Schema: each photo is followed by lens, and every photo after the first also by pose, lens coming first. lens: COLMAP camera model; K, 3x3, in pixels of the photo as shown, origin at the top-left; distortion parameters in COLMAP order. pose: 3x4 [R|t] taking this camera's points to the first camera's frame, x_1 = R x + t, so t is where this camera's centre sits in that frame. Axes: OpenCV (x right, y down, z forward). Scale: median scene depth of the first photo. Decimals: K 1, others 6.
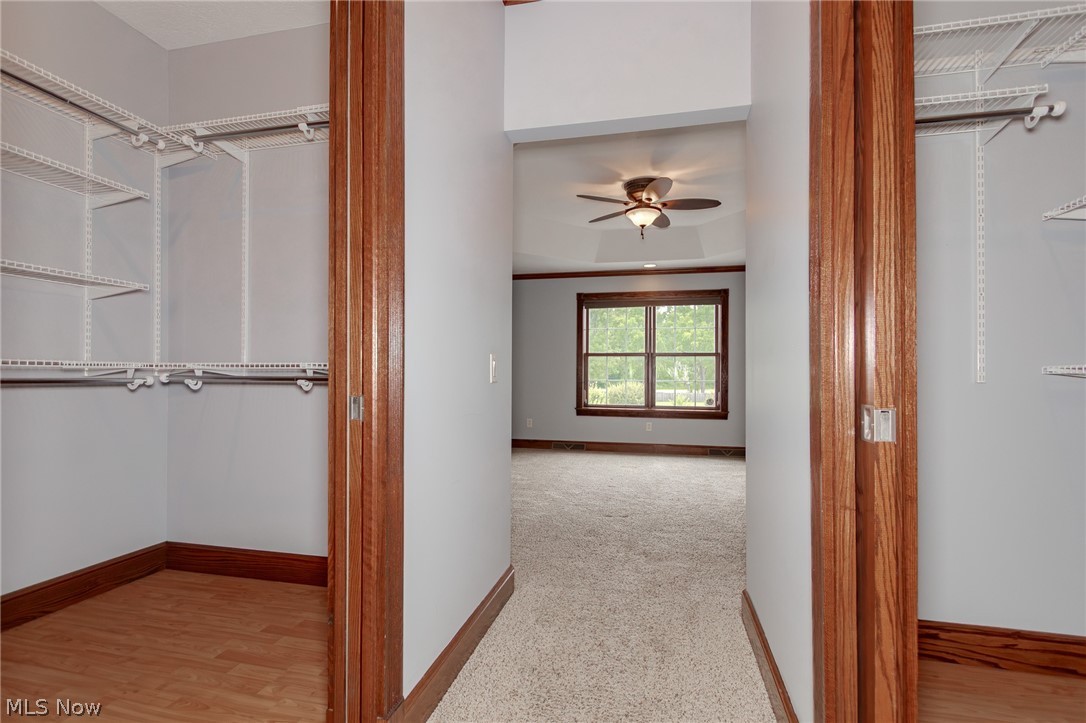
lens RADIAL K [[505.5, 0, 537.4], [0, 505.5, 358.5], [0, 0, 1]] dist [0.005921, -0.003648]
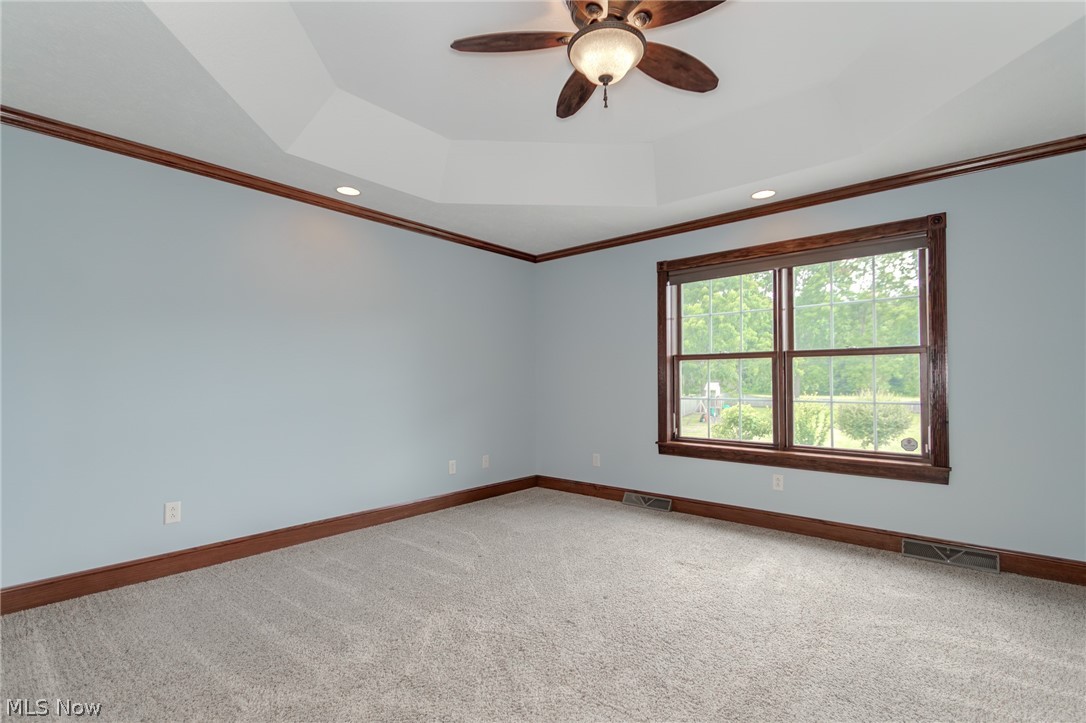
lens RADIAL K [[505.5, 0, 530.9], [0, 505.5, 367.1], [0, 0, 1]] dist [0.005921, -0.003648]
pose [[0.880667, -0.020870, -0.473276, 0.243240], [0.022132, 0.999751, -0.002903, 0.002005], [0.473219, -0.007918, 0.880909, 0.368132]]
